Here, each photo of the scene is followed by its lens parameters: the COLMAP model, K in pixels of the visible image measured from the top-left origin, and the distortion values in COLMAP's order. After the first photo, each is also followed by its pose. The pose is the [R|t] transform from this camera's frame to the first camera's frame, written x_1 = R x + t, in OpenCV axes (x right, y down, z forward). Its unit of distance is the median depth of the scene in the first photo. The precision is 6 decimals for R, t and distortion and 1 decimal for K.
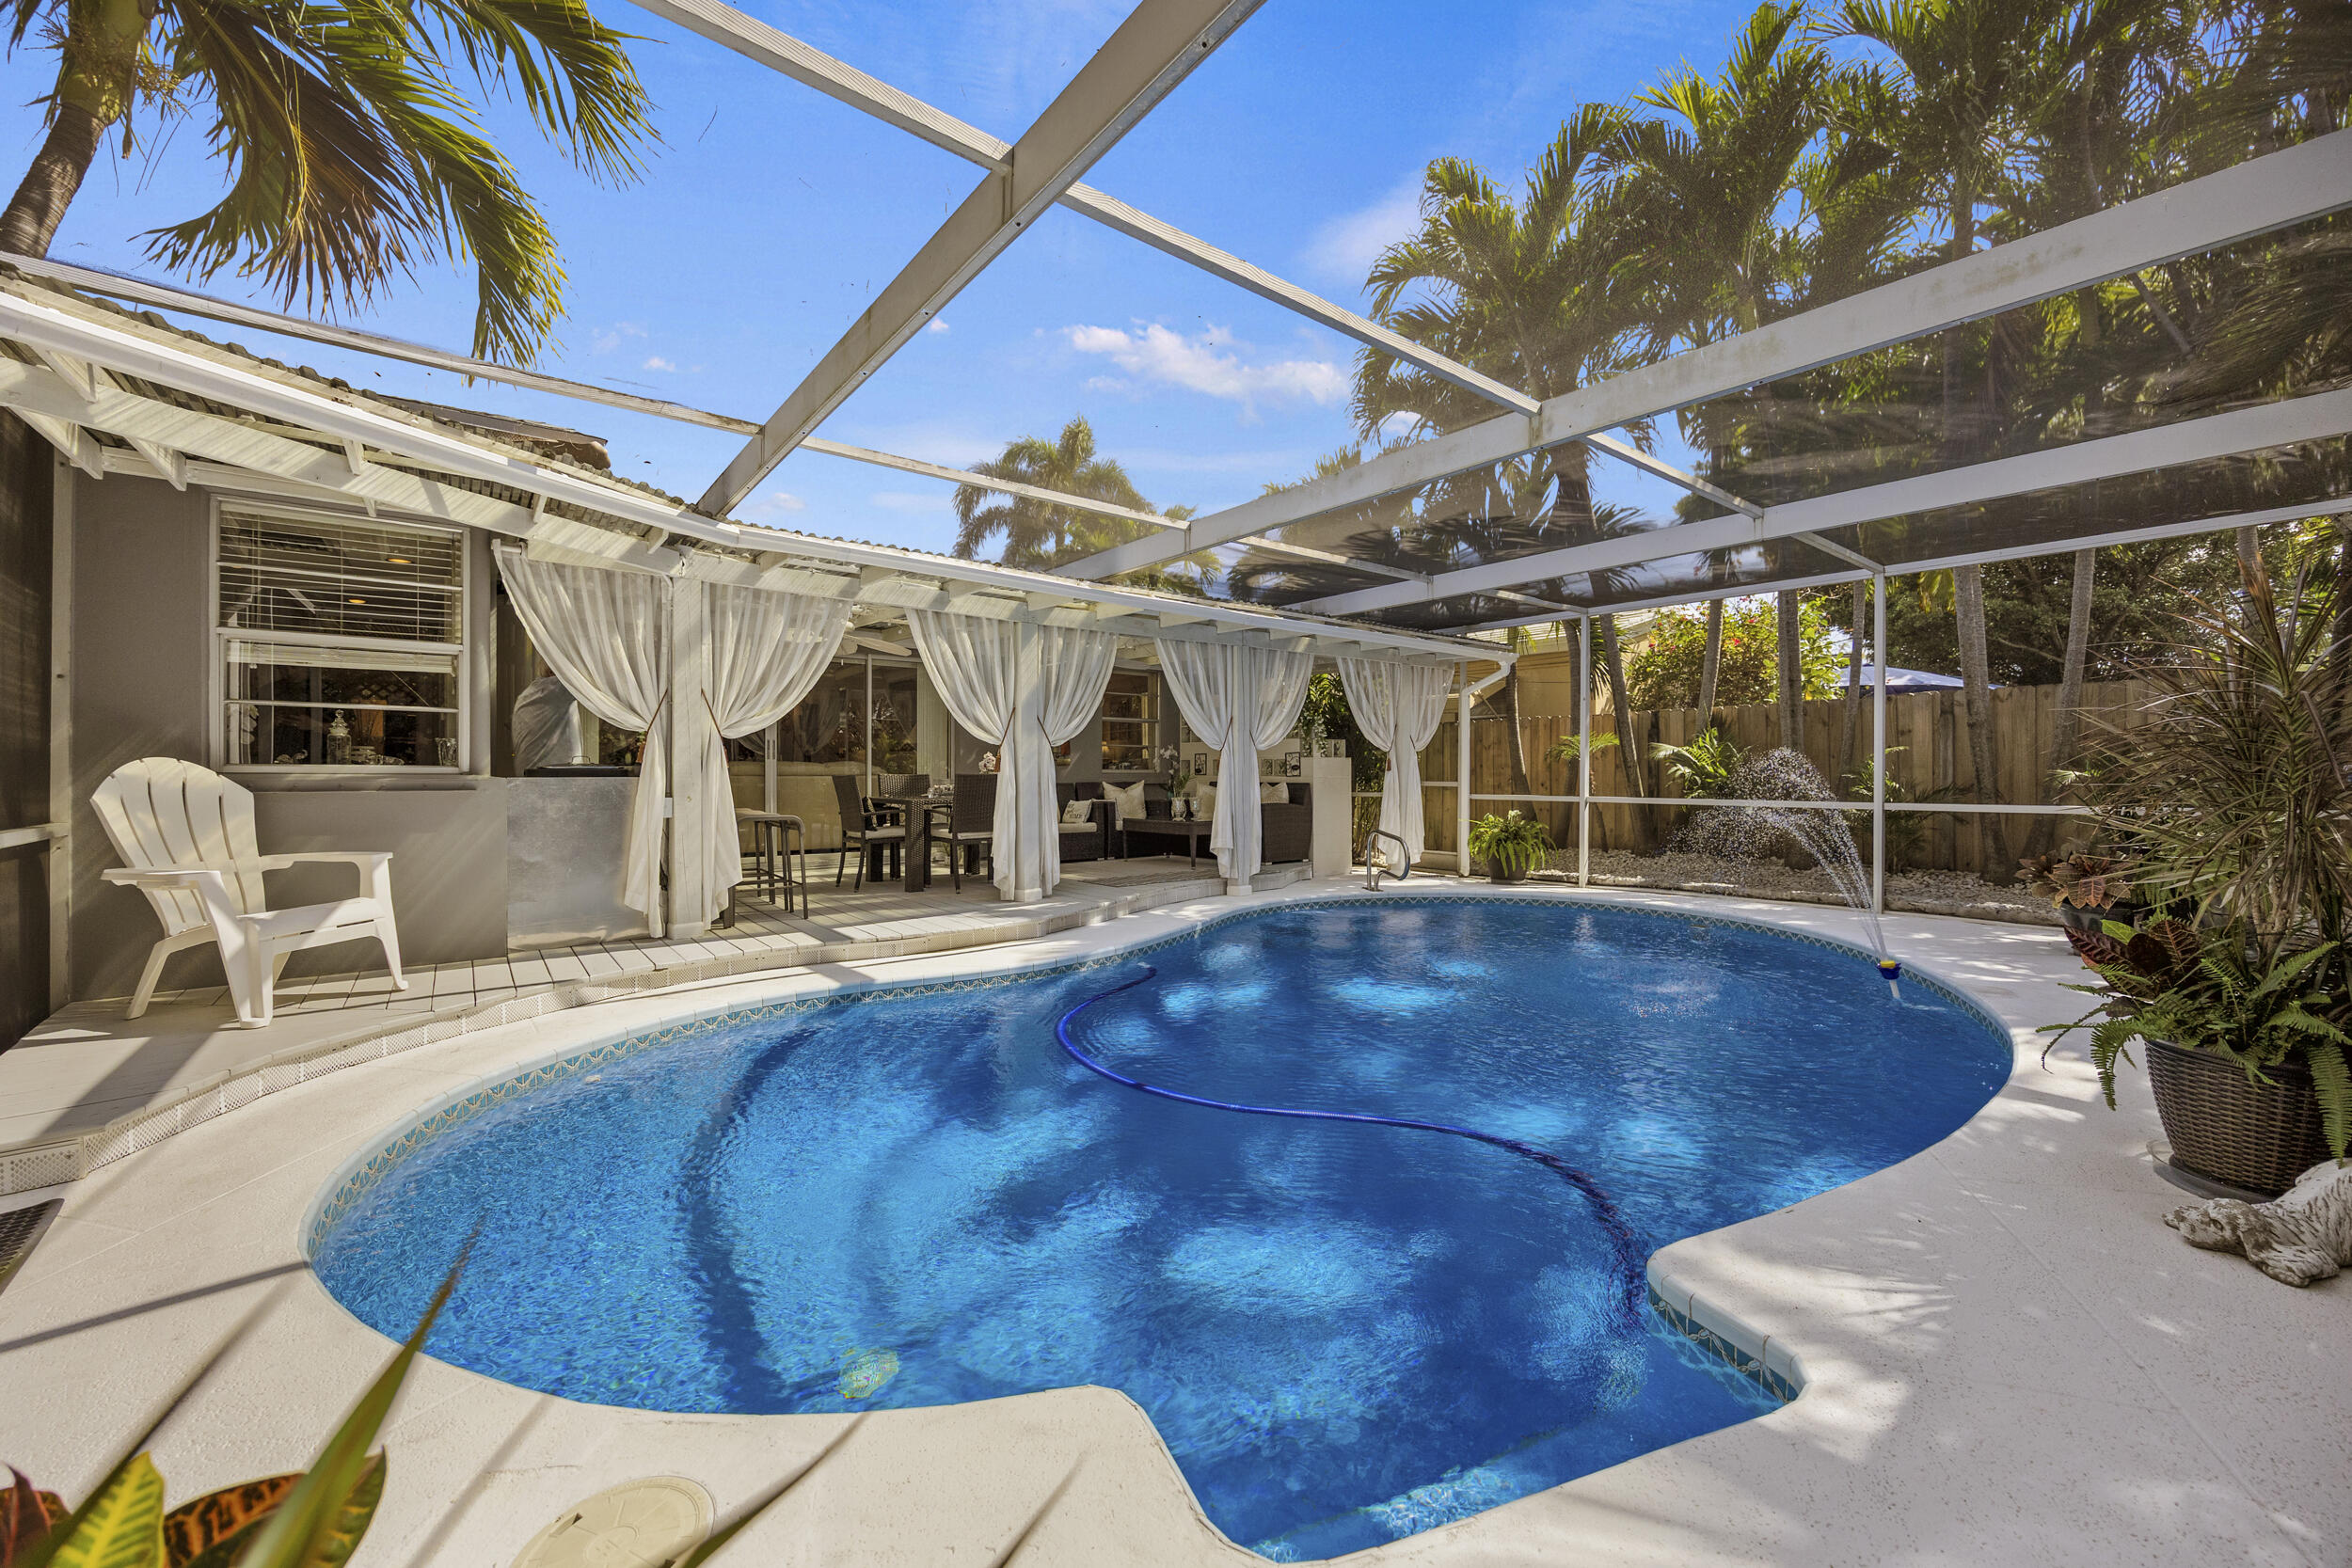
lens RADIAL K [[942.9, 0, 1176.0], [0, 942.9, 784.0], [0, 0, 1]] dist [0.001620, 0.000127]
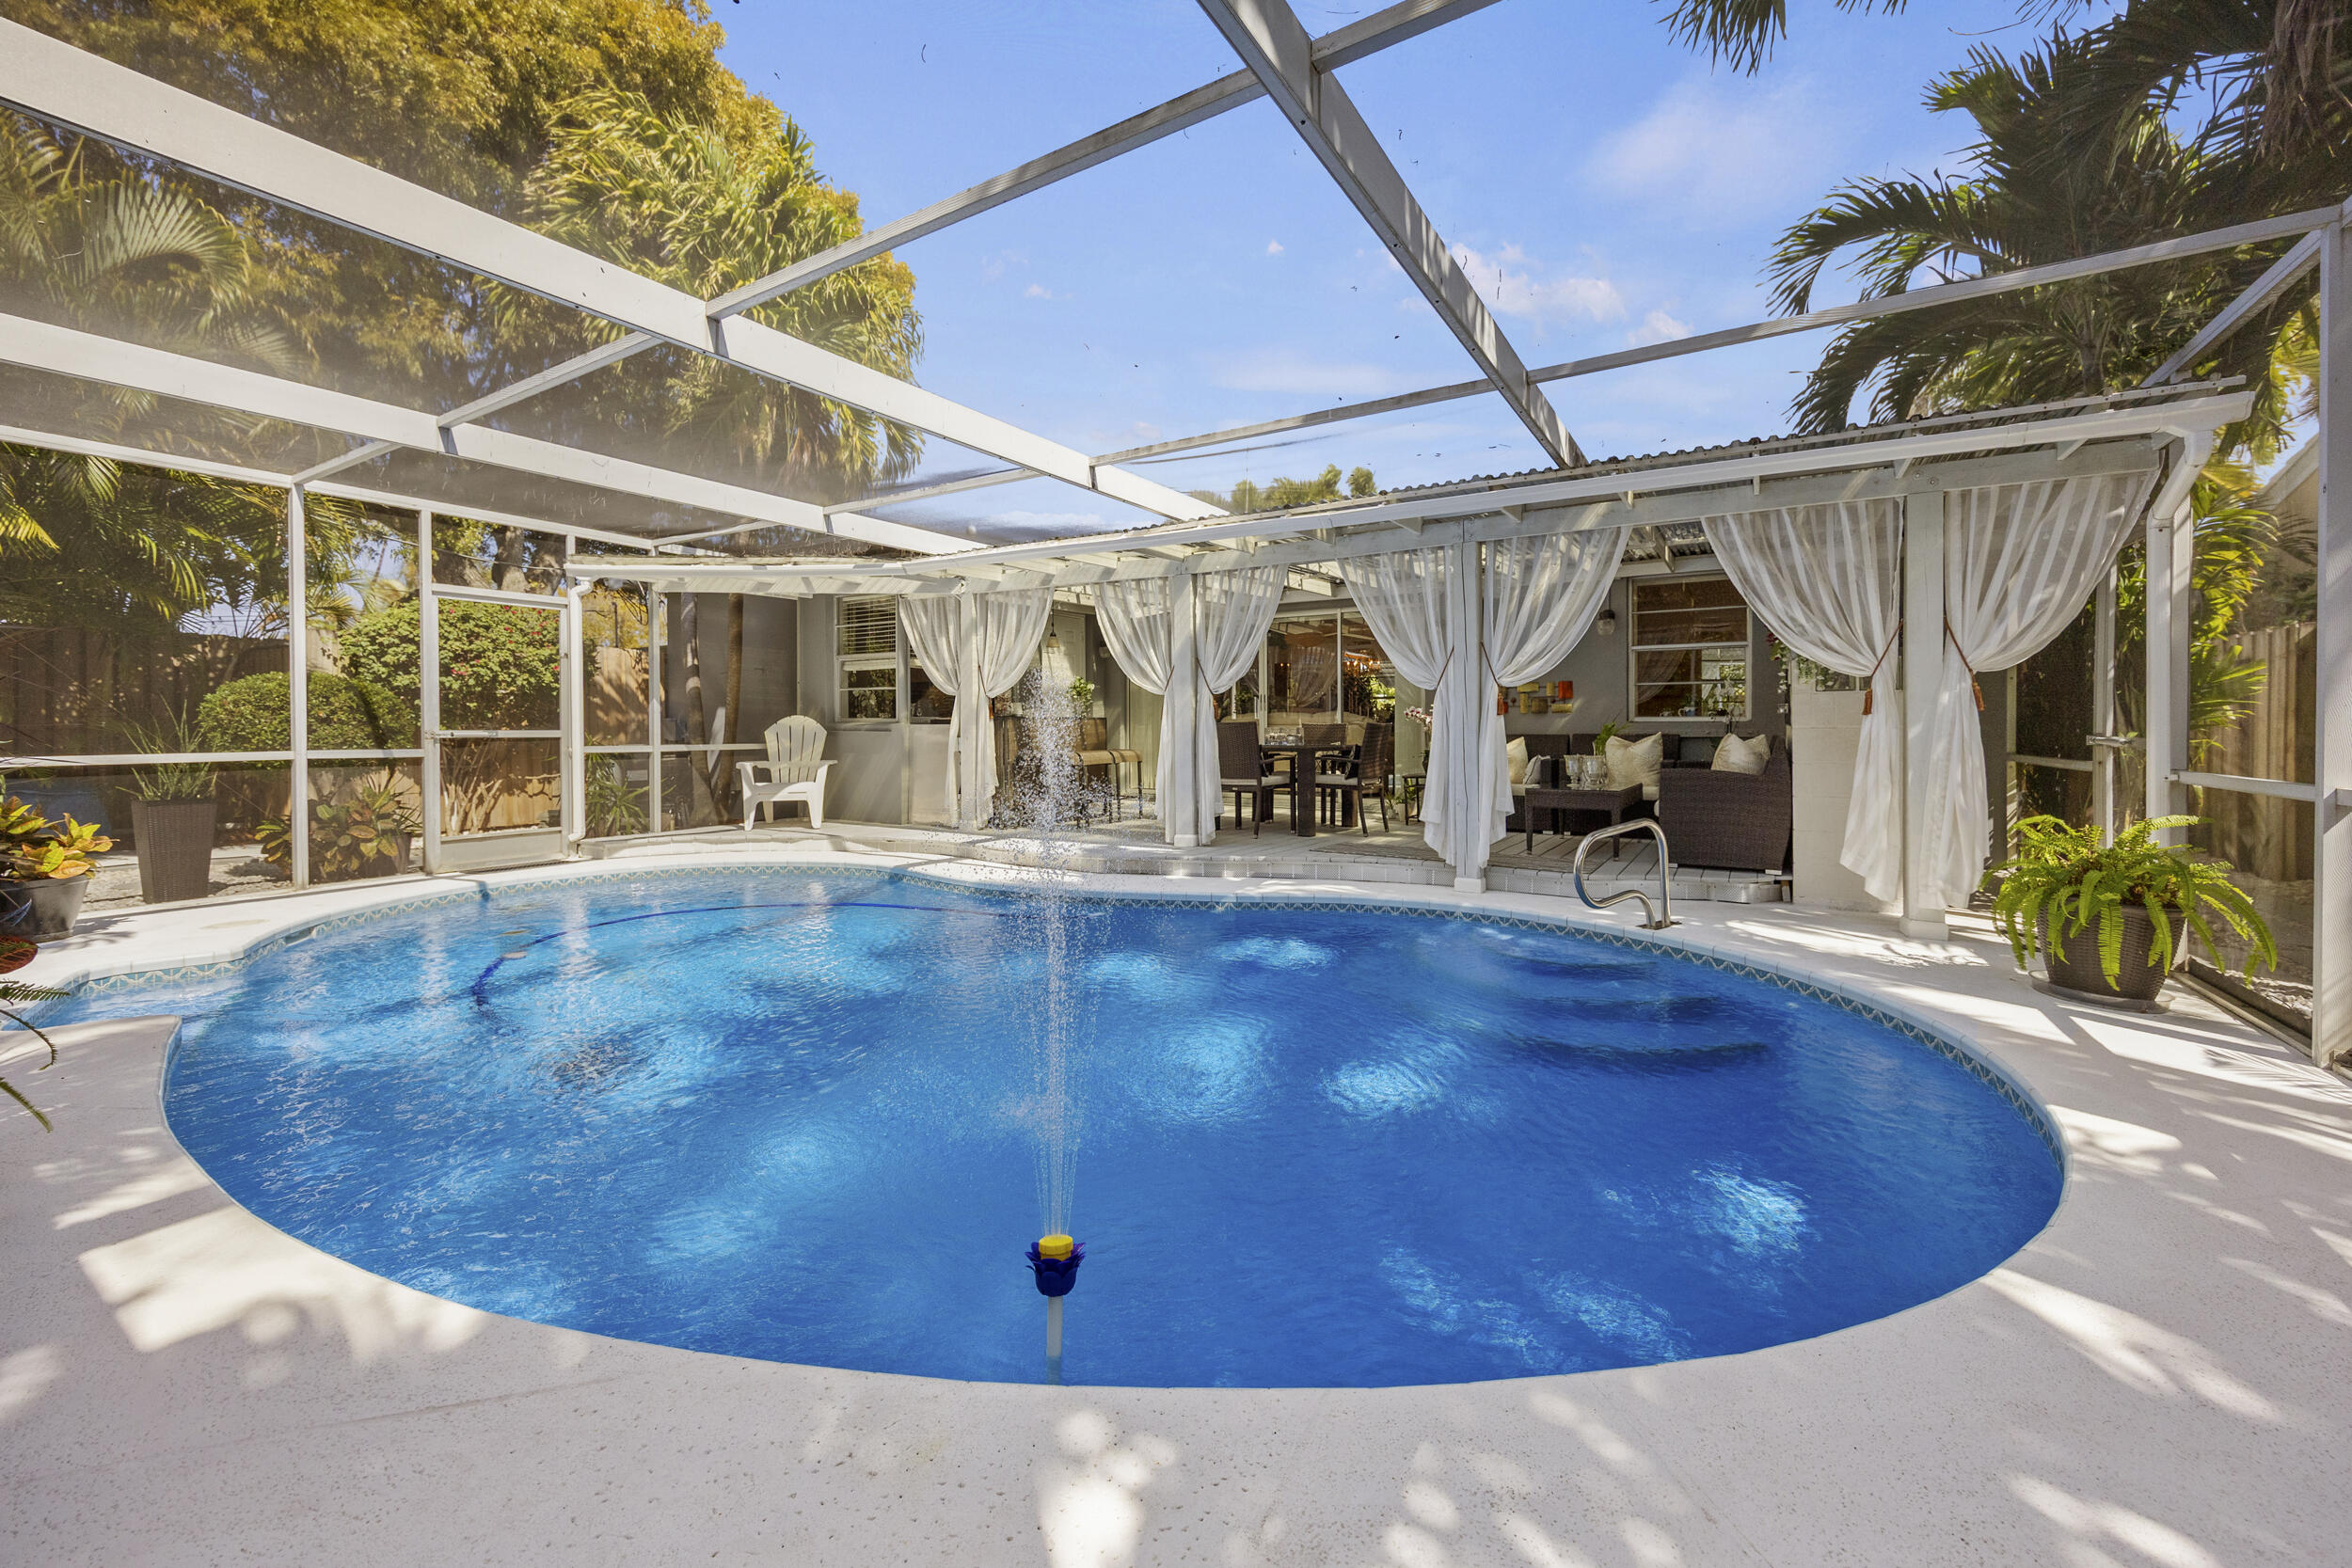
lens RADIAL K [[912.8, 0, 1114.5], [0, 912.8, 755.4], [0, 0, 1]] dist [-0.007886, -0.000087]
pose [[0.268419, 0.027123, -0.962920, 1.050468], [-0.007282, 0.999632, 0.026127, 0.003058], [0.963275, -0.000001, 0.268518, 0.924506]]
